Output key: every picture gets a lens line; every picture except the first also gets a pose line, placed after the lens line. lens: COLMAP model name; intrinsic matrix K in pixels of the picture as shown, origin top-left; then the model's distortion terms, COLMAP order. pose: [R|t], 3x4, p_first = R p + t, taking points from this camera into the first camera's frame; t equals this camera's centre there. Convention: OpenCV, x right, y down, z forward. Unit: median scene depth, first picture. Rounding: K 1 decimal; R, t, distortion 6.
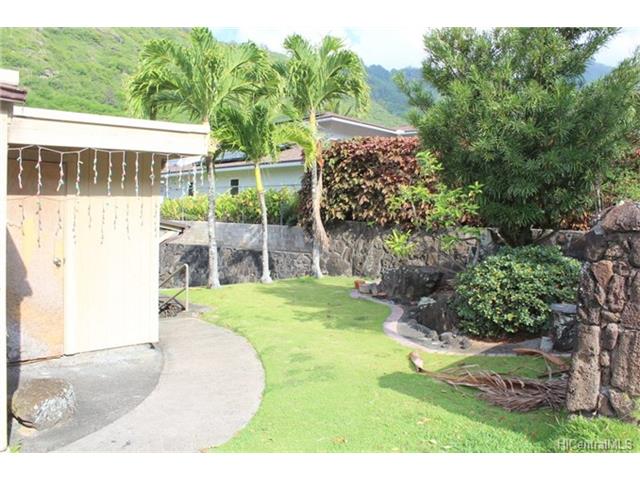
lens RADIAL K [[541.7, 0, 320.0], [0, 541.7, 240.0], [0, 0, 1]] dist [-0.177860, 0.179325]
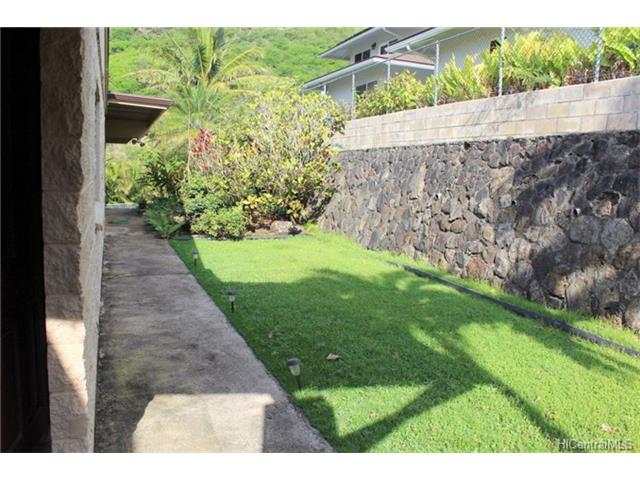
lens RADIAL K [[541.7, 0, 320.0], [0, 541.7, 240.0], [0, 0, 1]] dist [-0.177860, 0.179325]
pose [[0.914235, 0.063006, -0.400255, -0.334917], [-0.031872, 0.995958, 0.083980, 0.075111], [0.403928, -0.064021, 0.912548, 0.874217]]
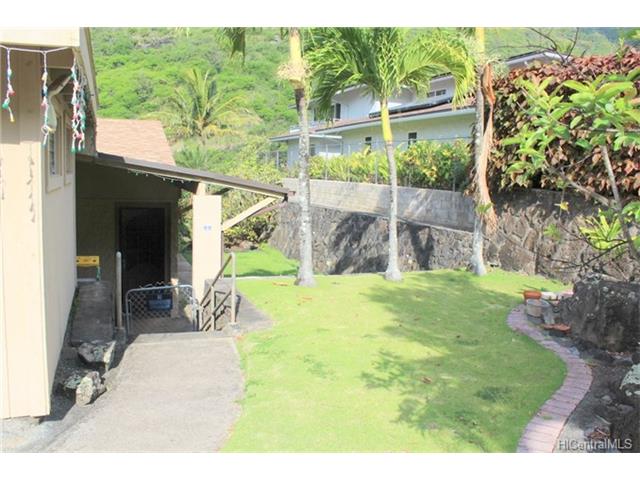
lens RADIAL K [[541.7, 0, 320.0], [0, 541.7, 240.0], [0, 0, 1]] dist [-0.177860, 0.179325]
pose [[0.916861, 0.058707, -0.394866, 0.070318], [-0.029435, 0.996377, 0.079789, -0.017550], [0.398119, -0.061533, 0.915268, 0.310276]]
